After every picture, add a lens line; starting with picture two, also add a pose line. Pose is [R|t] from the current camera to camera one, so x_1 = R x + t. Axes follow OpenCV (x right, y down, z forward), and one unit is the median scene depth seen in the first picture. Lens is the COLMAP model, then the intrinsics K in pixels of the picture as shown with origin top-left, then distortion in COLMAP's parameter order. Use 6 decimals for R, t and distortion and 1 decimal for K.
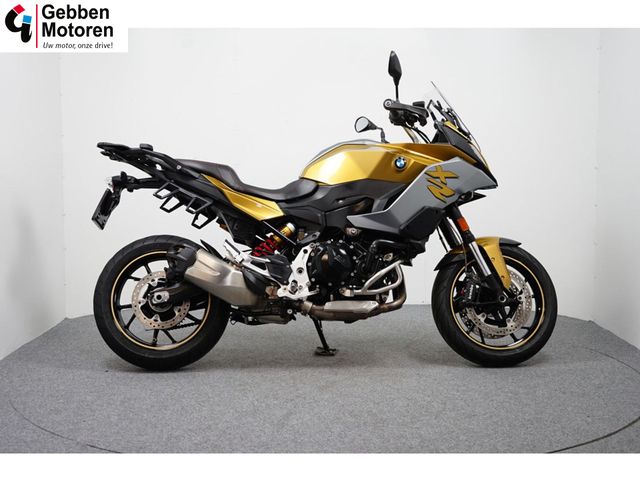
lens RADIAL K [[929.9, 0, 320.2], [0, 929.9, 237.4], [0, 0, 1]] dist [-0.086576, 0.000000]
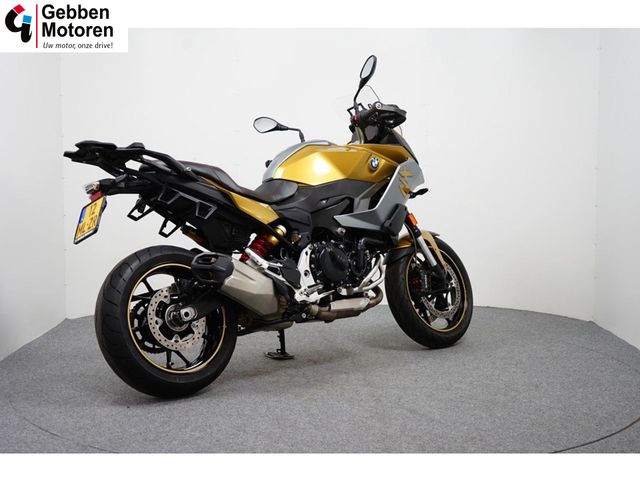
lens RADIAL K [[929.9, 0, 320.8], [0, 929.9, 239.3], [0, 0, 1]] dist [-0.086576, 0.000000]
pose [[0.803687, -0.053304, 0.592661, -0.582165], [0.052229, 0.998455, 0.018976, -0.017733], [-0.592756, 0.015703, 0.805229, 0.195831]]
